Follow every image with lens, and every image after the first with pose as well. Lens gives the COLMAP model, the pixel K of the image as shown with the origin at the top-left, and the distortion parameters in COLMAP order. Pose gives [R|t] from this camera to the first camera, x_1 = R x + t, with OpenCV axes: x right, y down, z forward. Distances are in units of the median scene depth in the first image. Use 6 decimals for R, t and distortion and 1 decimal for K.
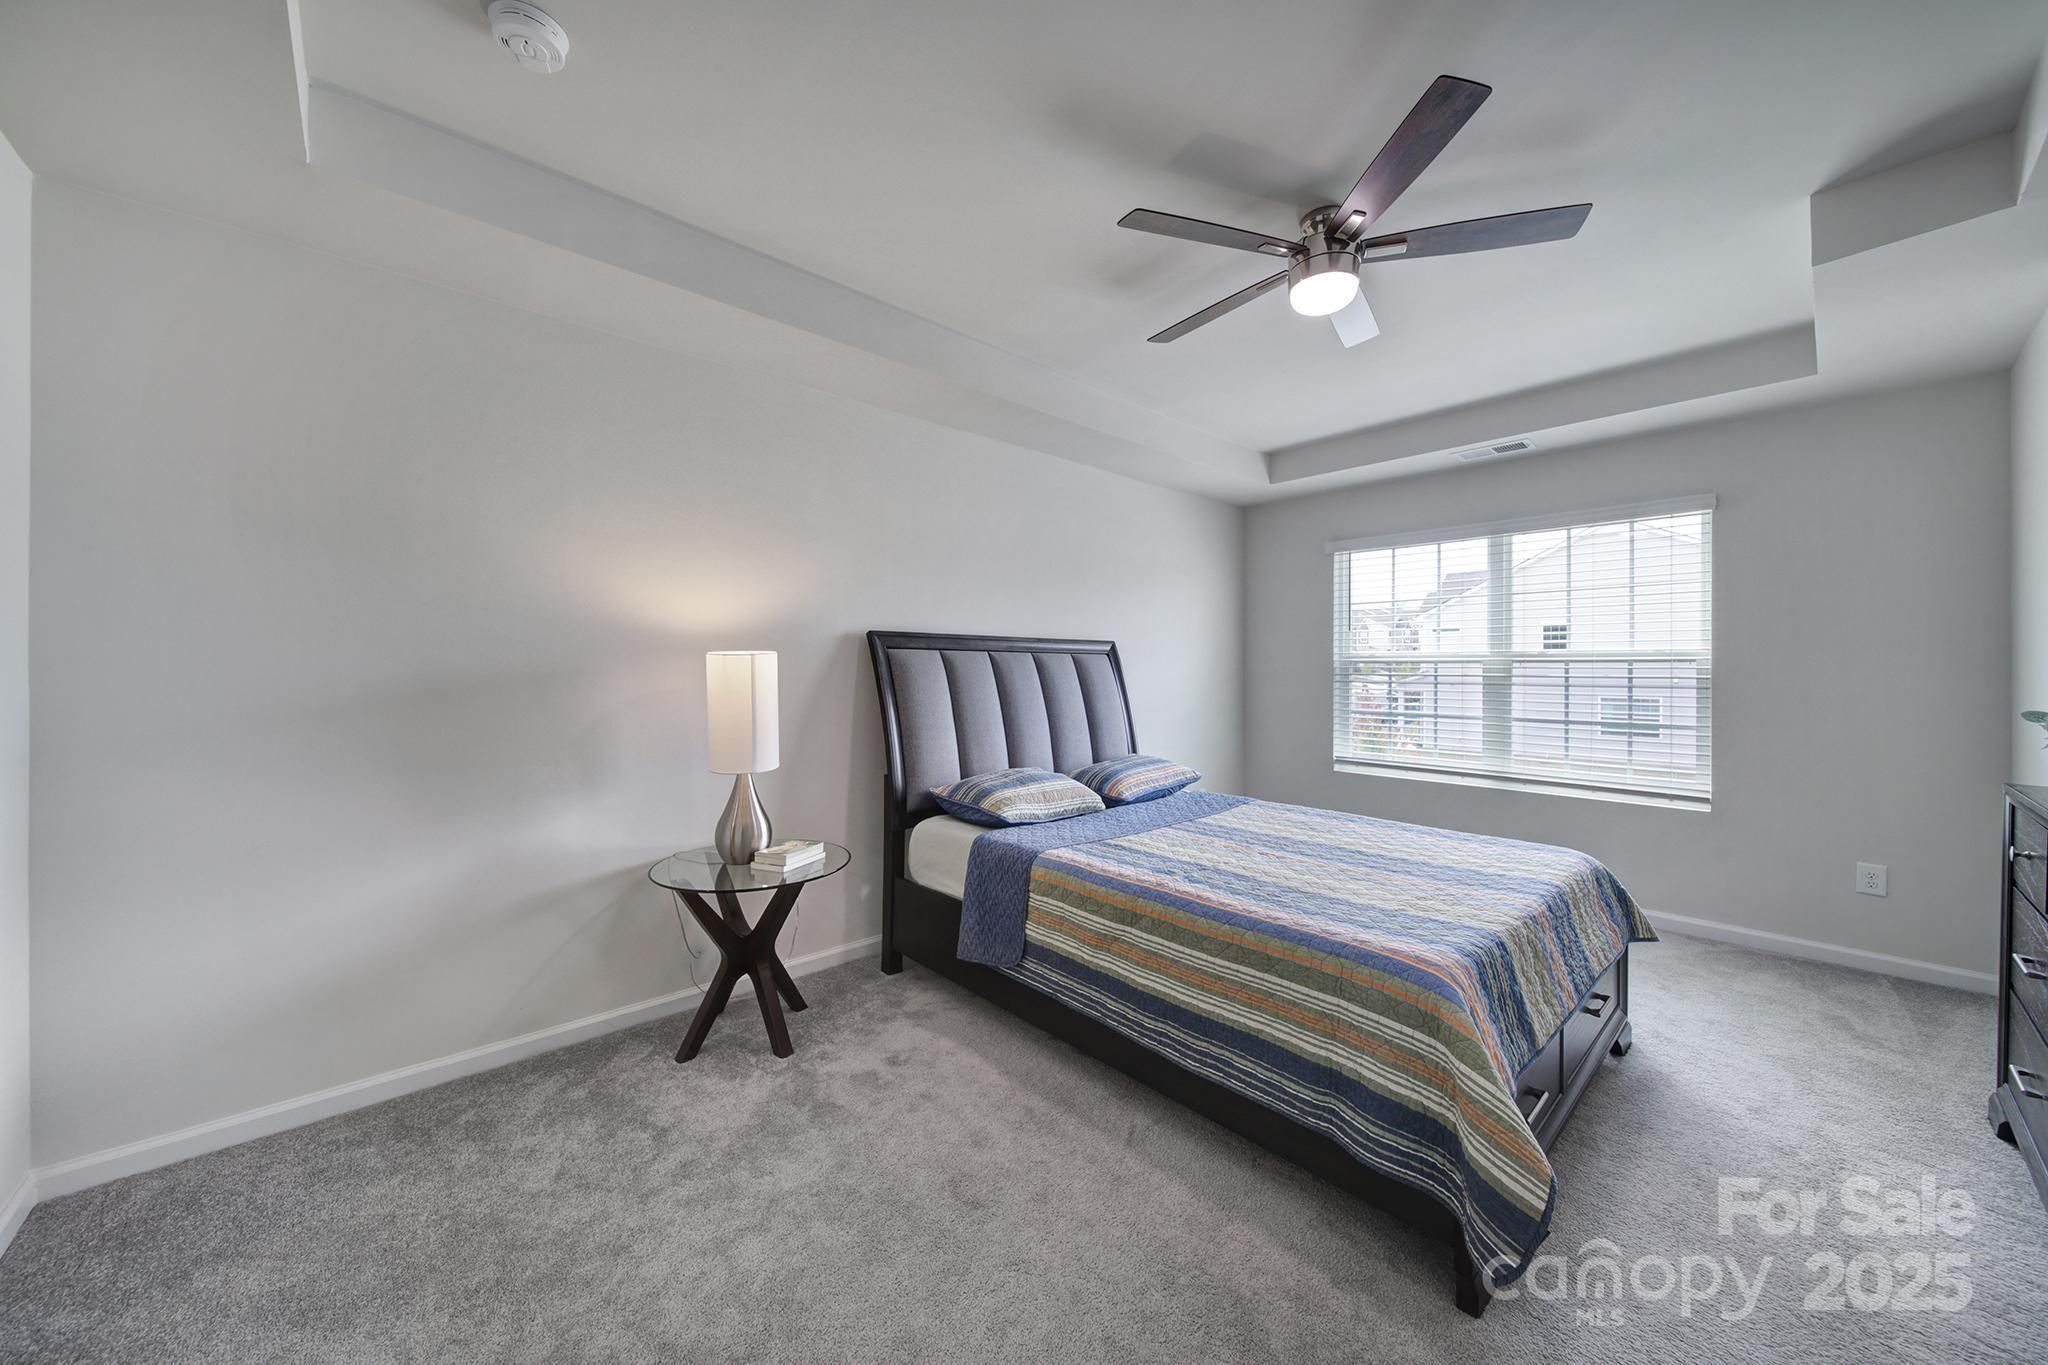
lens RADIAL K [[747.0, 0, 1028.0], [0, 747.0, 678.1], [0, 0, 1]] dist [-0.010407, -0.000367]
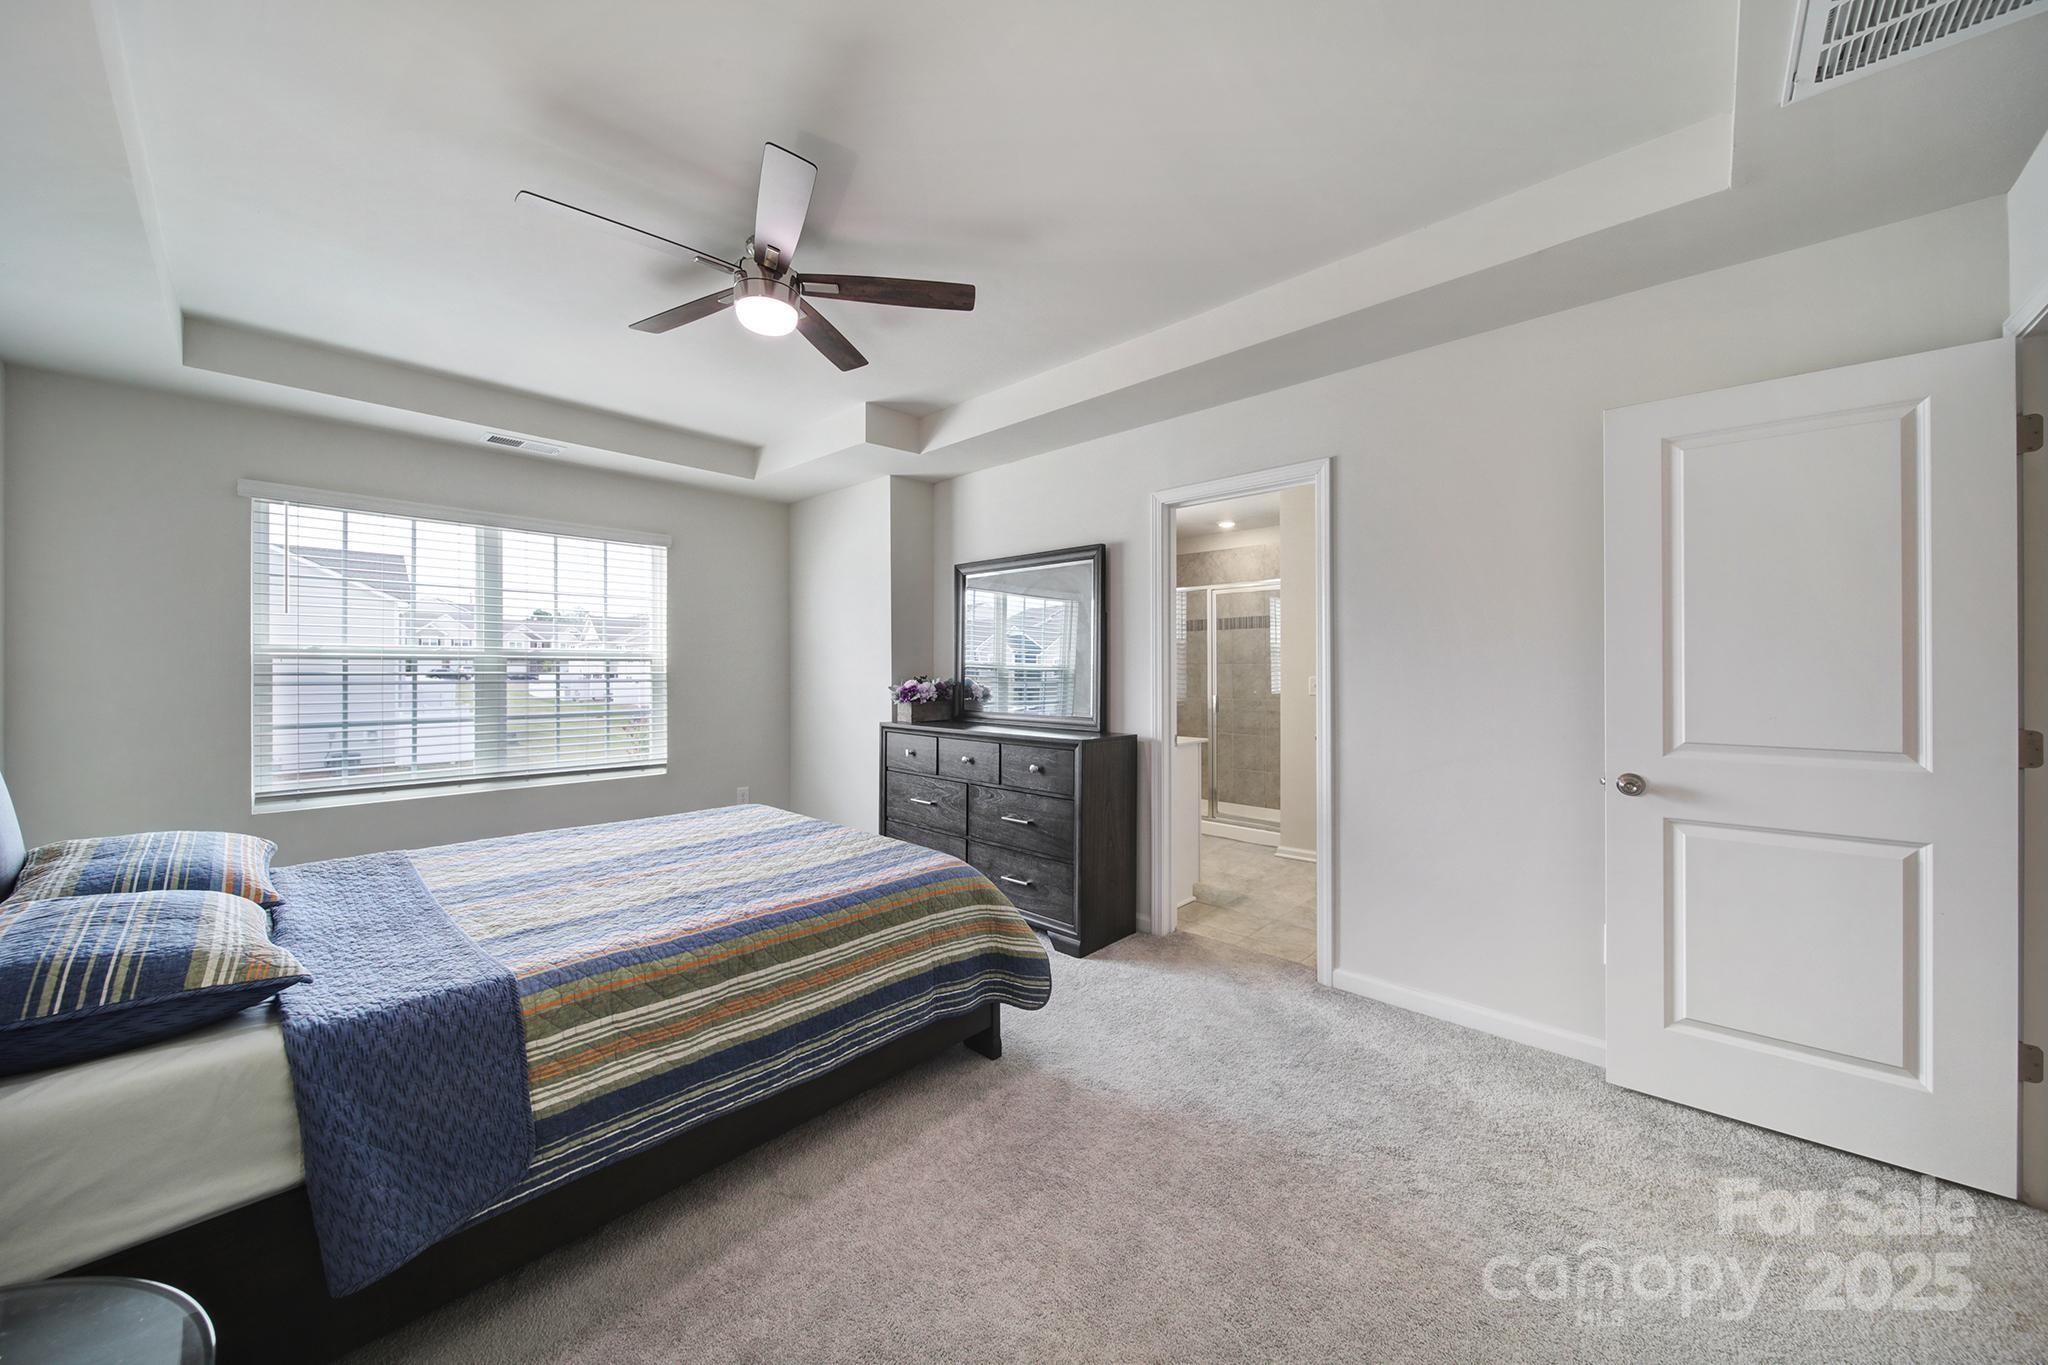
lens RADIAL K [[747.0, 0, 1022.1], [0, 747.0, 671.5], [0, 0, 1]] dist [-0.010407, -0.000367]
pose [[-0.121307, -0.006286, 0.992595, -0.555161], [0.009885, 0.999923, 0.007541, -0.008419], [-0.992566, 0.010726, -0.121235, 0.596565]]
